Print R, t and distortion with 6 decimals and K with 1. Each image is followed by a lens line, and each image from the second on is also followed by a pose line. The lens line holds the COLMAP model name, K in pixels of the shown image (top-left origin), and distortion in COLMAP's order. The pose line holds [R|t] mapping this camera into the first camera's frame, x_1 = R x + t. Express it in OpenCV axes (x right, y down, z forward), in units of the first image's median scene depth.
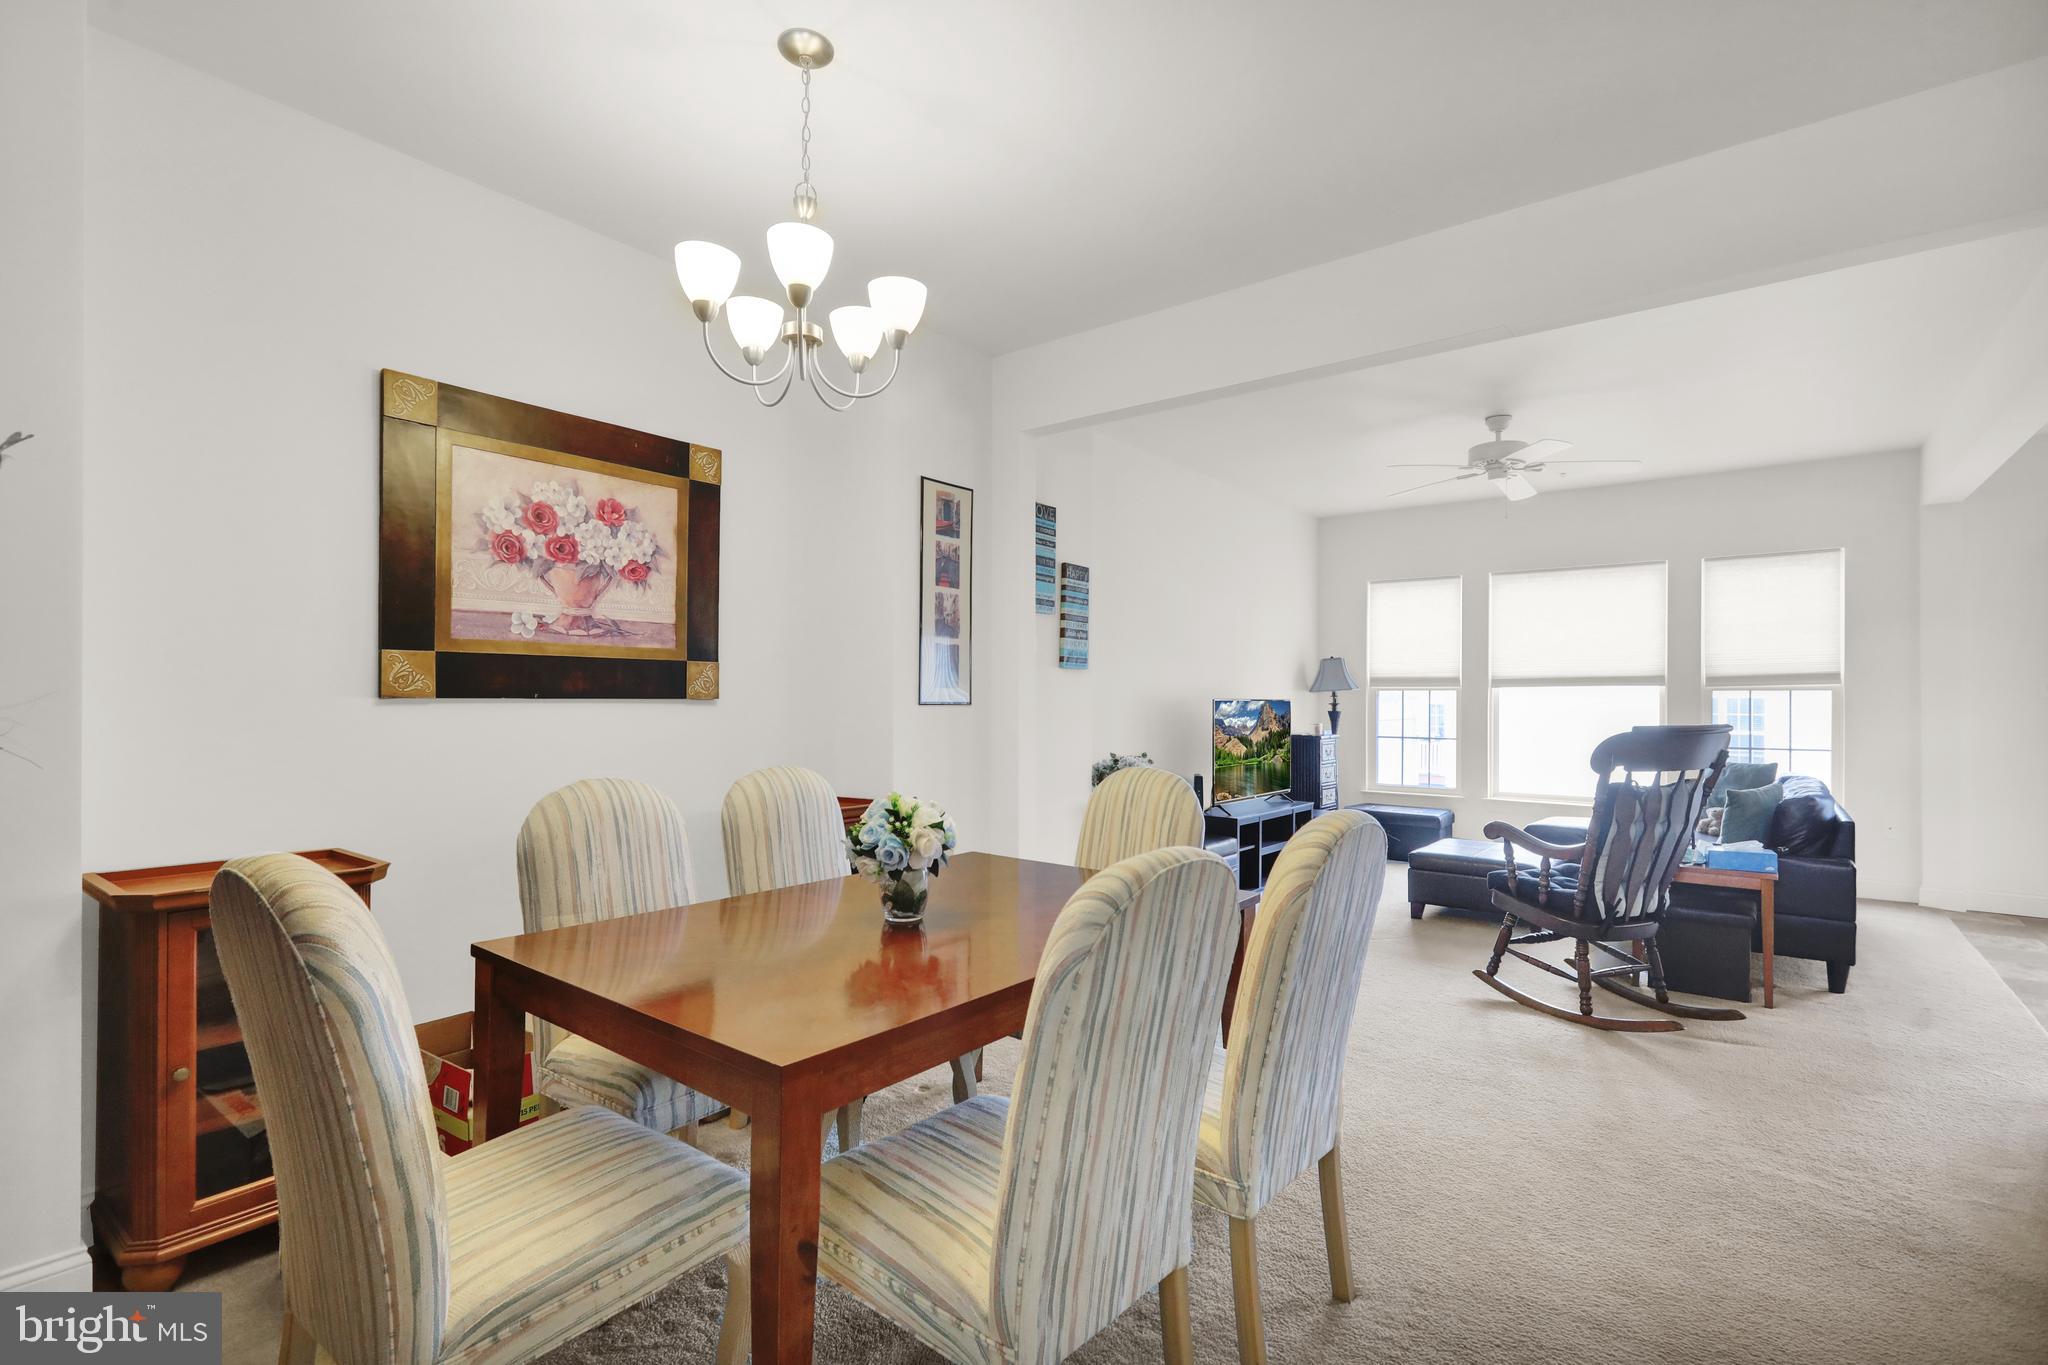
lens RADIAL K [[923.3, 0, 1055.1], [0, 923.3, 690.5], [0, 0, 1]] dist [0.002467, 0.000695]
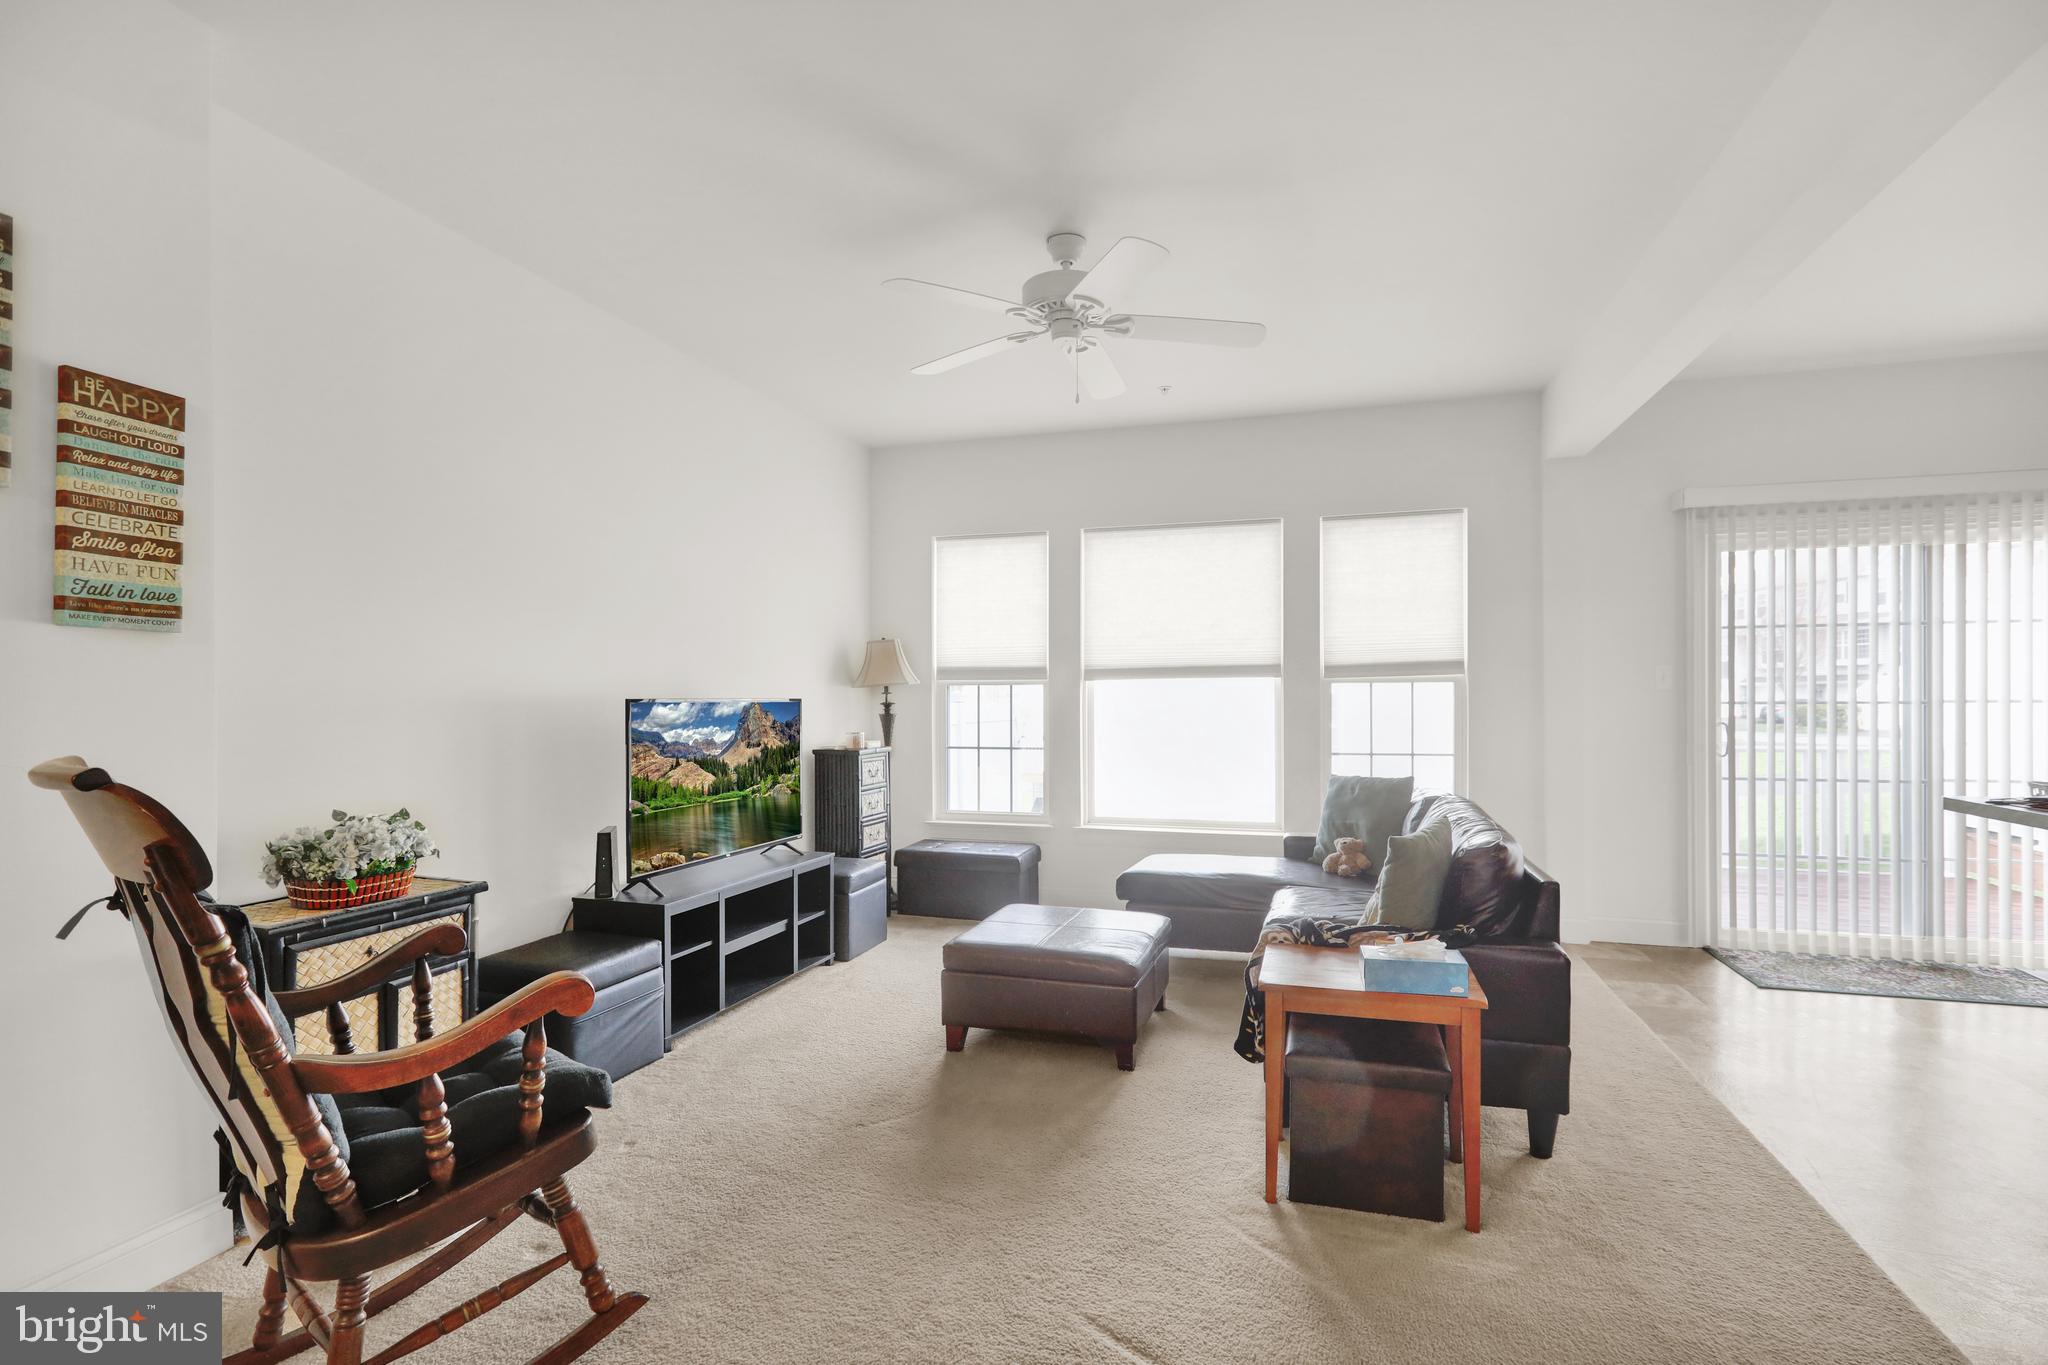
lens RADIAL K [[923.3, 0, 1055.1], [0, 923.3, 690.5], [0, 0, 1]] dist [0.002467, 0.000695]
pose [[0.931674, -0.004170, 0.363271, 0.214748], [0.003939, 0.999991, 0.001377, 0.004722], [-0.363274, 0.000148, 0.931682, 0.371233]]
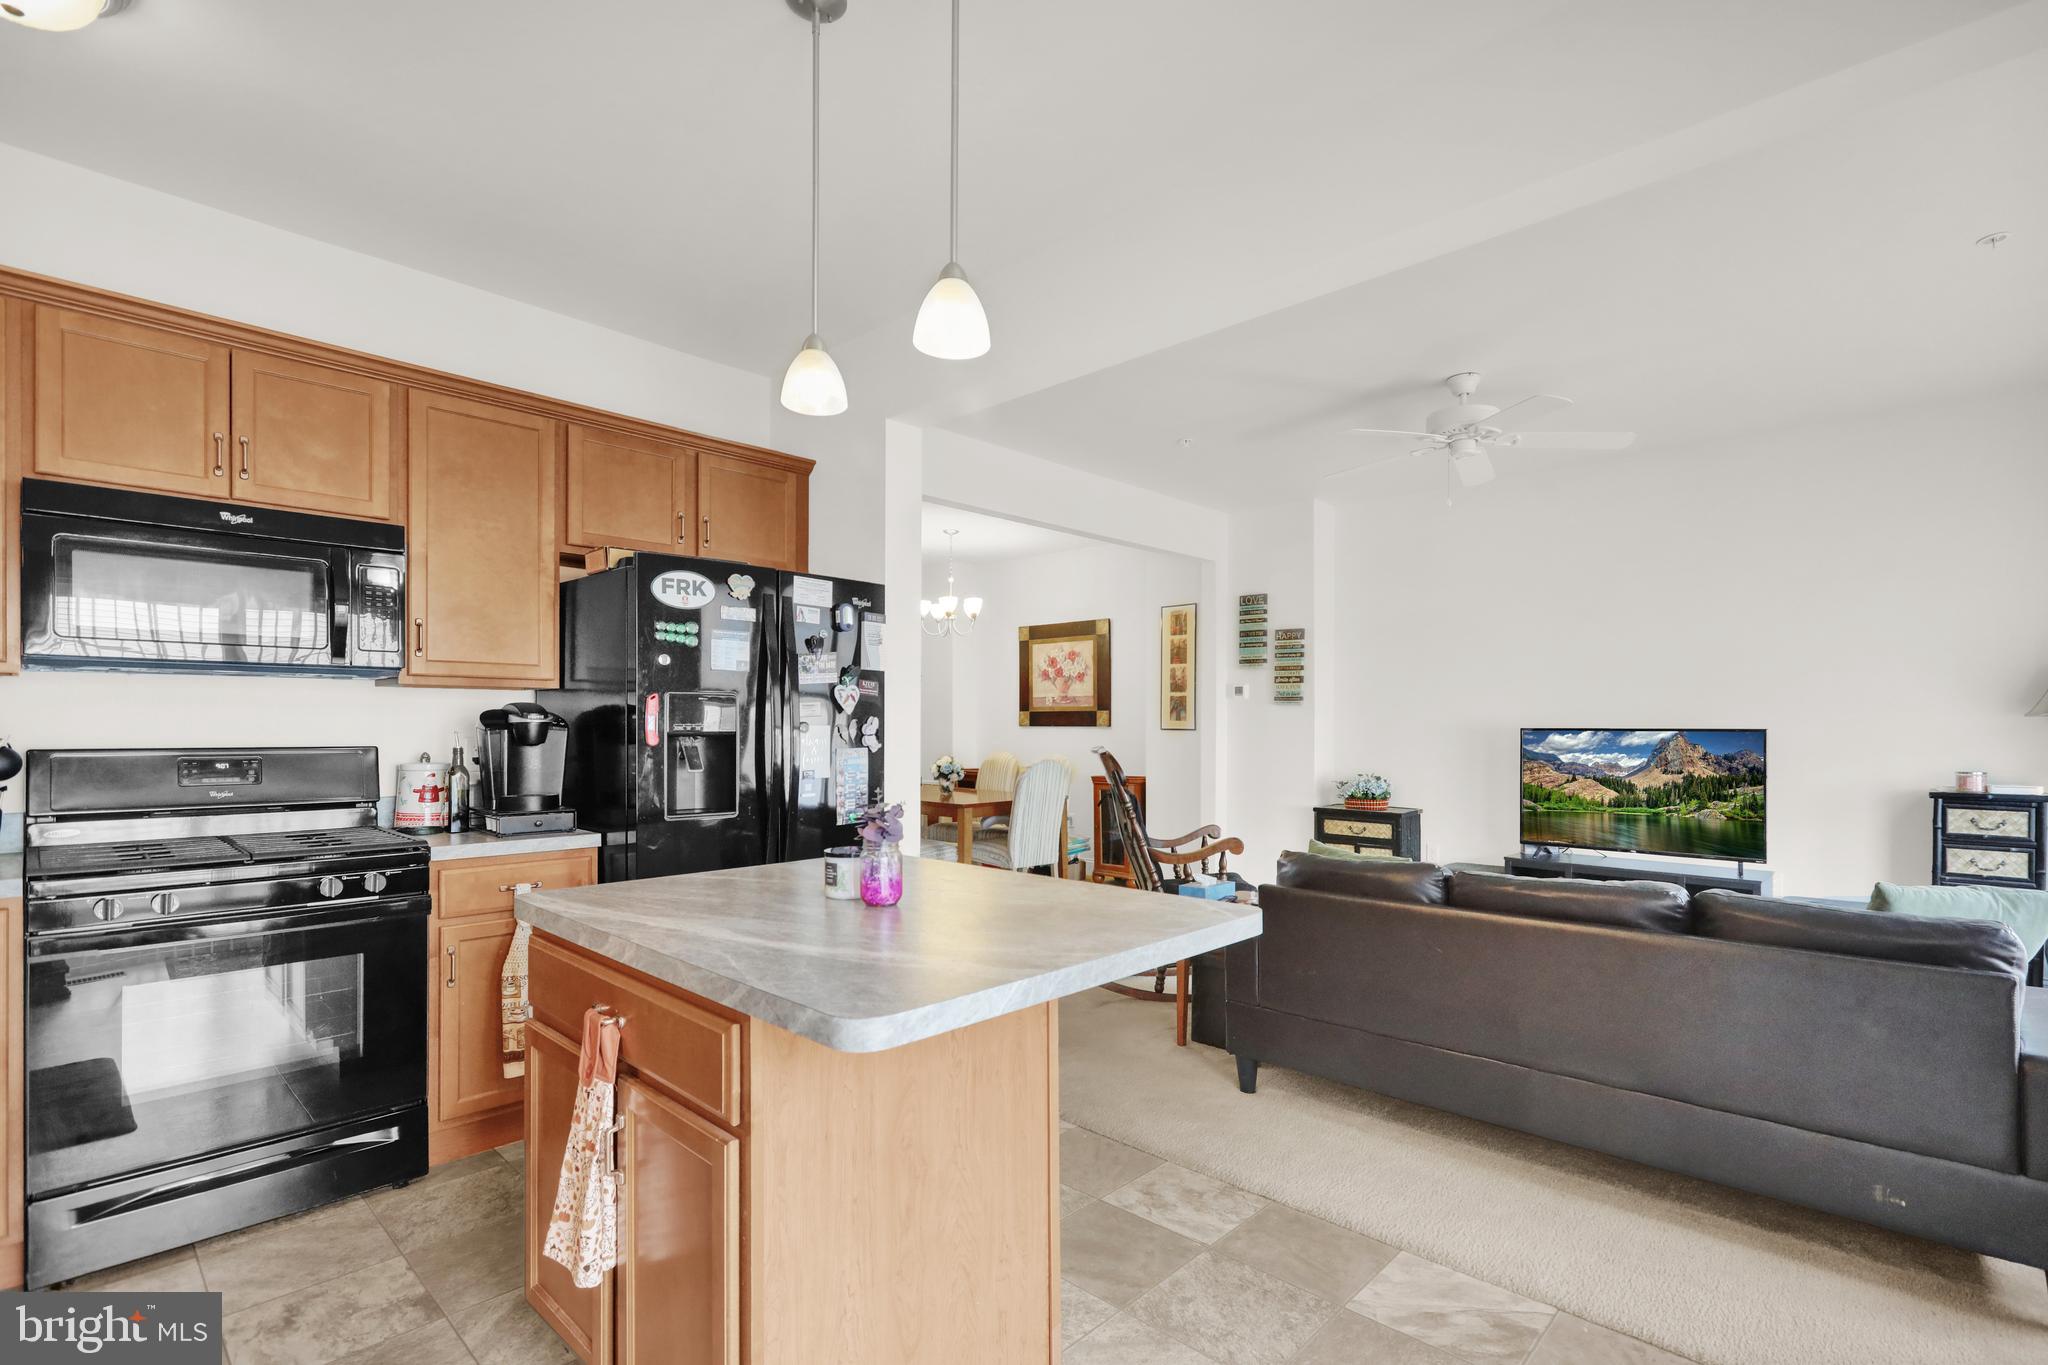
lens RADIAL K [[943.9, 0, 1071.2], [0, 943.9, 734.1], [0, 0, 1]] dist [0.000973, 0.000282]
pose [[-0.096872, 0.001226, -0.995296, 1.167011], [-0.004787, 0.999987, 0.001698, 0.013959], [0.995285, 0.004929, -0.096865, 0.669071]]
